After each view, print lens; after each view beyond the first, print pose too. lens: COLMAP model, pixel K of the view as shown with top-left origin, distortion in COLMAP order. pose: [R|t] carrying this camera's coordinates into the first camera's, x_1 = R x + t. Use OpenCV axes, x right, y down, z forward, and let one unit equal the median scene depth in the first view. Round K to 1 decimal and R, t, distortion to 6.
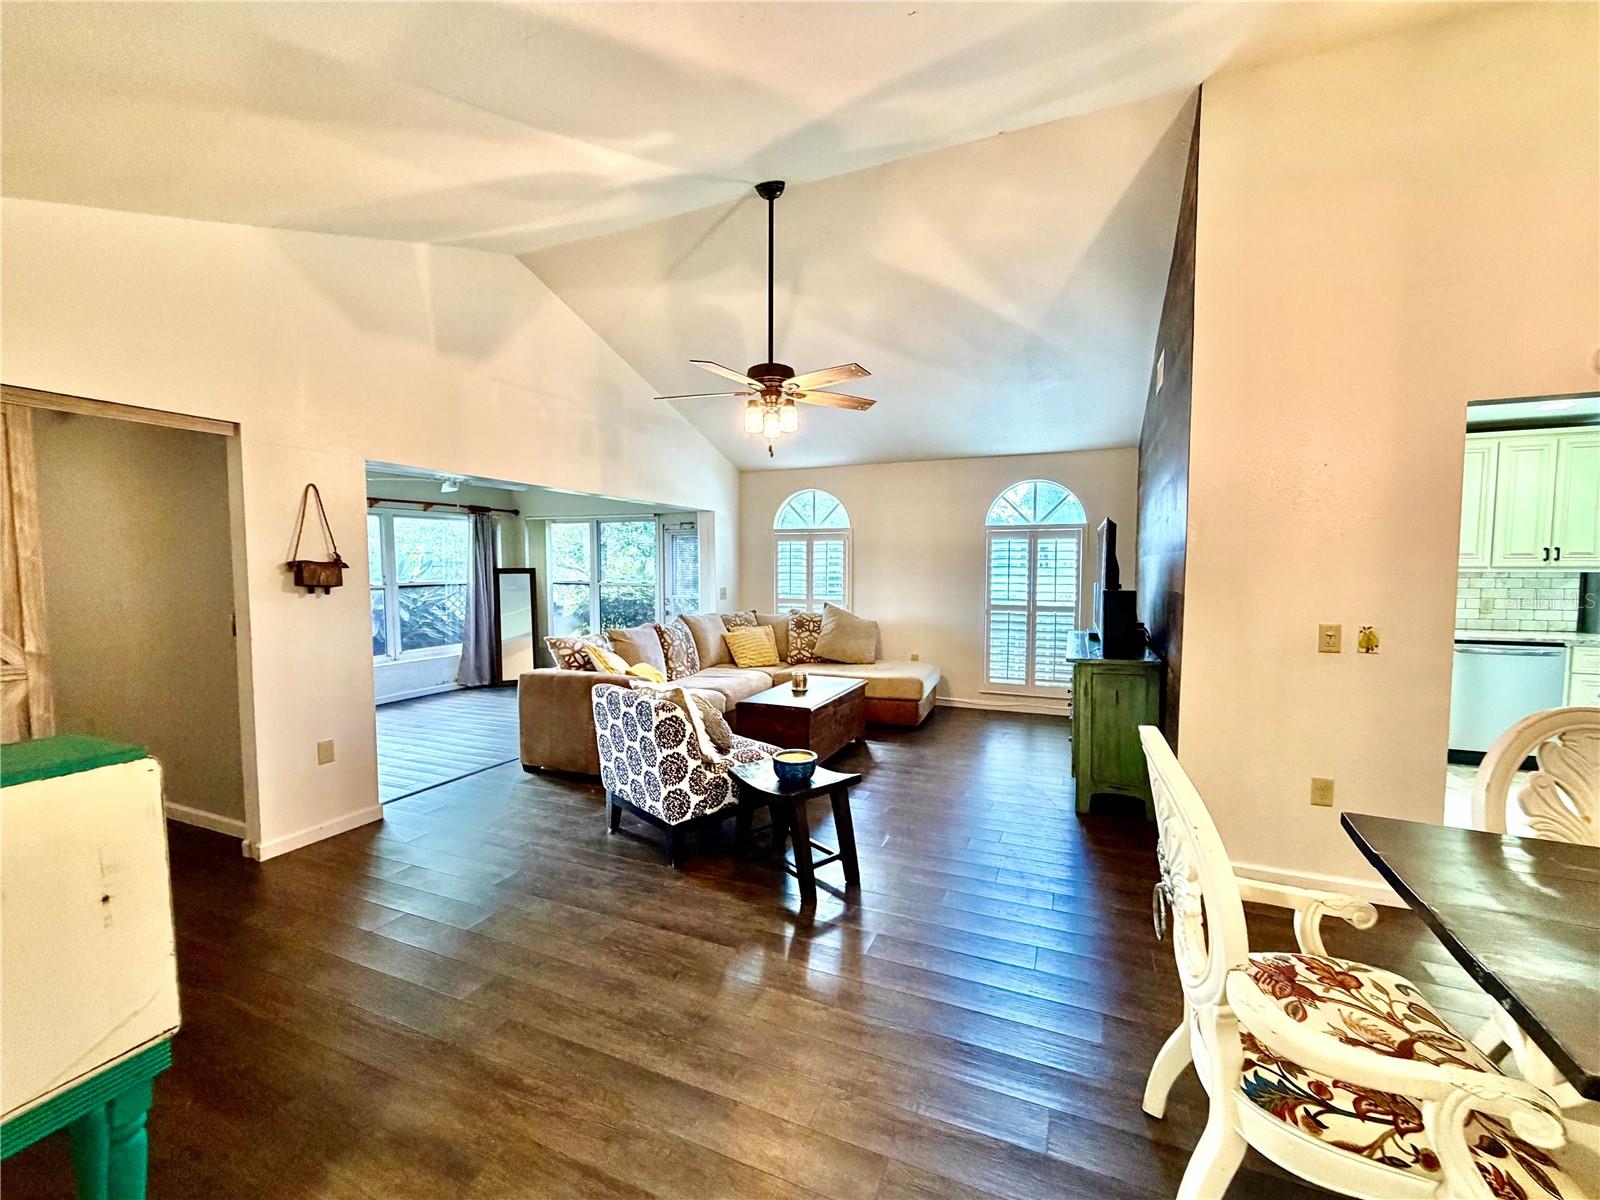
lens RADIAL K [[644.3, 0, 794.6], [0, 644.3, 598.7], [0, 0, 1]] dist [-0.000536, 0.000645]
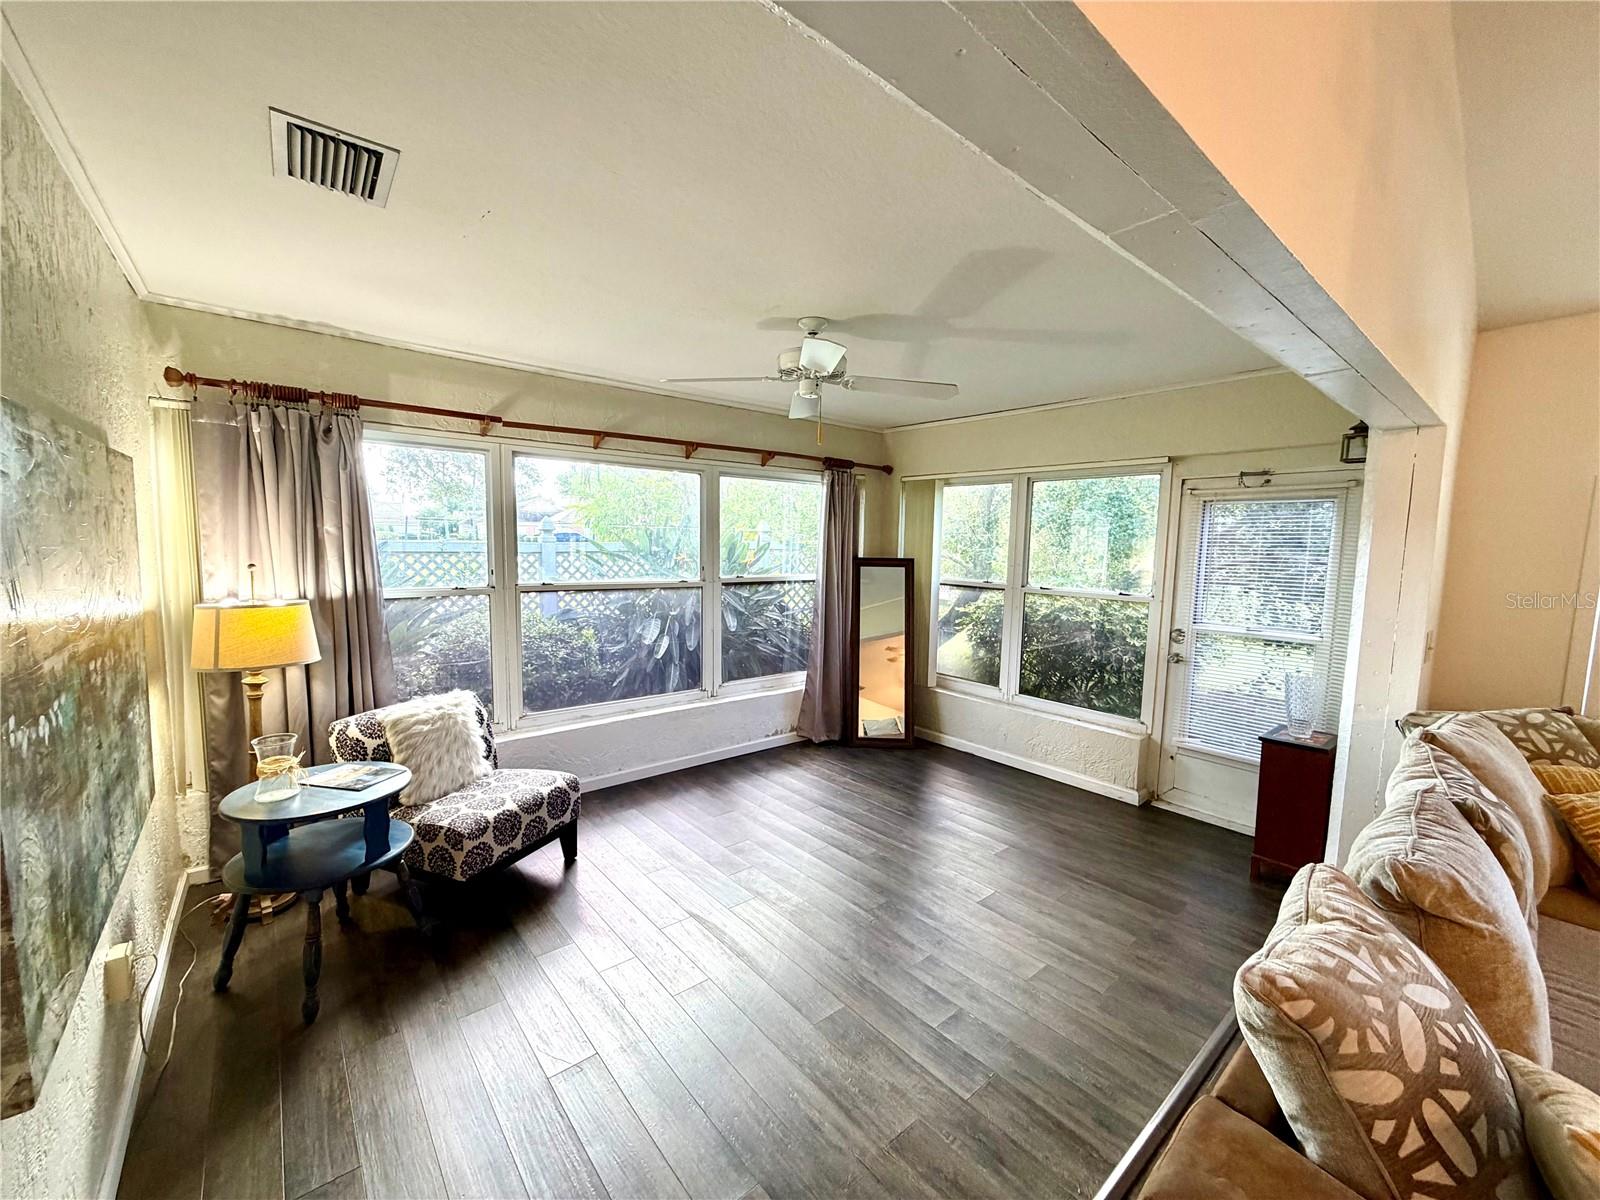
lens RADIAL K [[644.3, 0, 812.0], [0, 644.3, 601.4], [0, 0, 1]] dist [-0.000536, 0.000645]
pose [[0.900536, 0.057137, -0.431011, -0.268231], [-0.041586, 0.998102, 0.045427, -0.036557], [0.432788, -0.022985, 0.901203, 0.480459]]
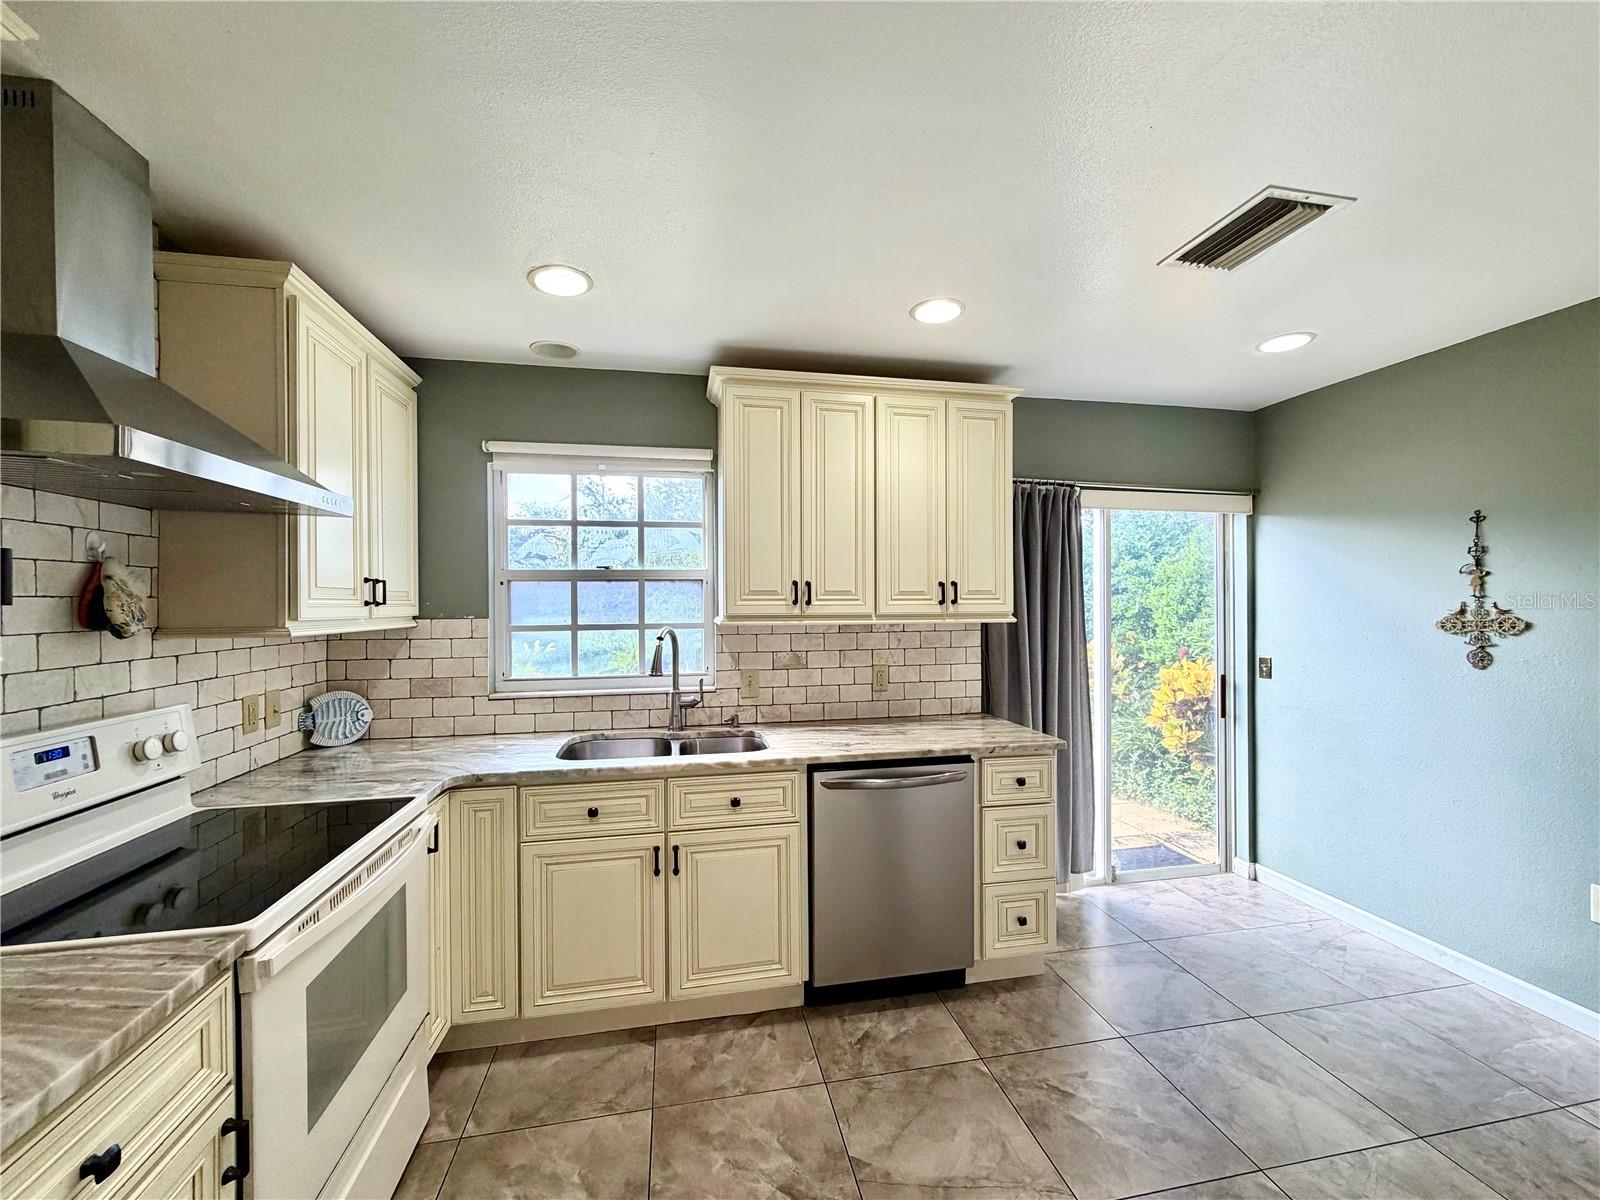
lens RADIAL K [[644.3, 0, 795.3], [0, 644.3, 602.6], [0, 0, 1]] dist [-0.000536, 0.000645]
pose [[0.814975, -0.002482, 0.579491, 0.461612], [0.036626, 0.998212, -0.047235, -0.024152], [-0.578338, 0.059720, 0.813609, 0.386633]]
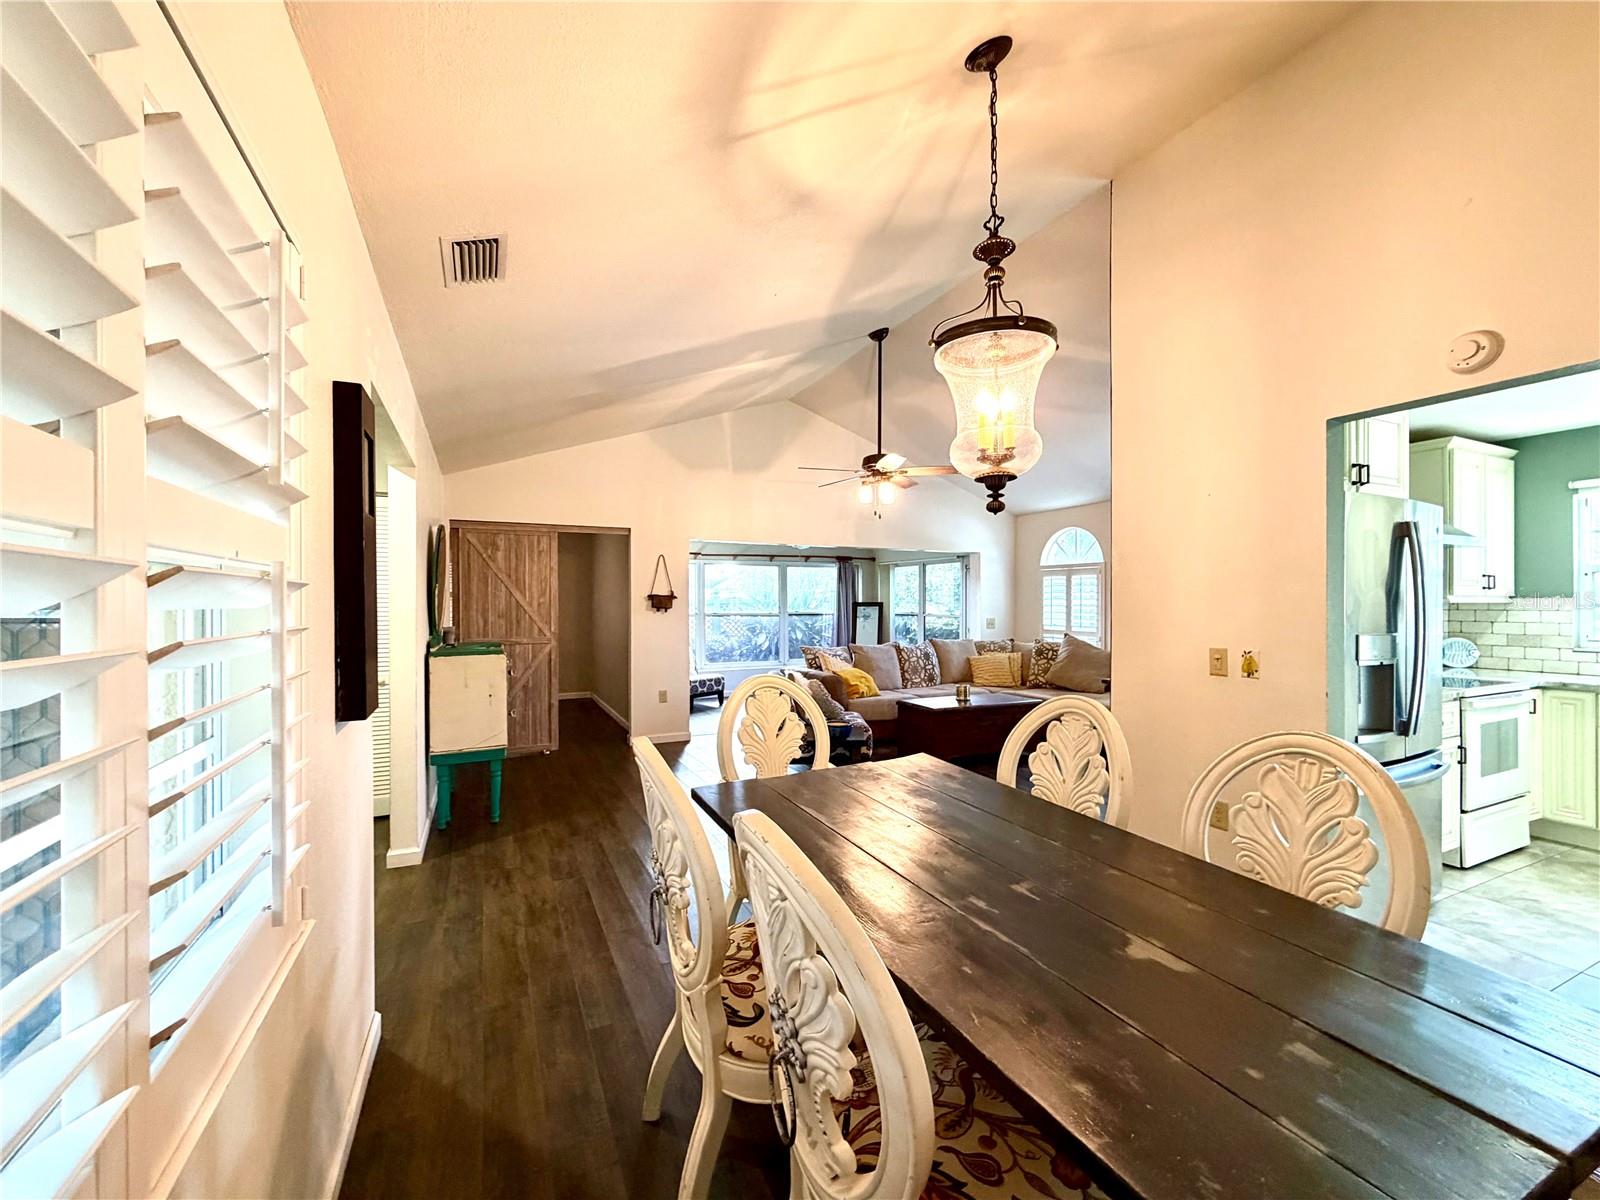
lens RADIAL K [[644.3, 0, 816.6], [0, 644.3, 602.6], [0, 0, 1]] dist [-0.000536, 0.000645]
pose [[0.768370, 0.000513, -0.640005, 0.382375], [-0.034558, 0.998574, -0.040688, 0.012068], [0.639072, 0.053381, 0.767292, -0.078877]]
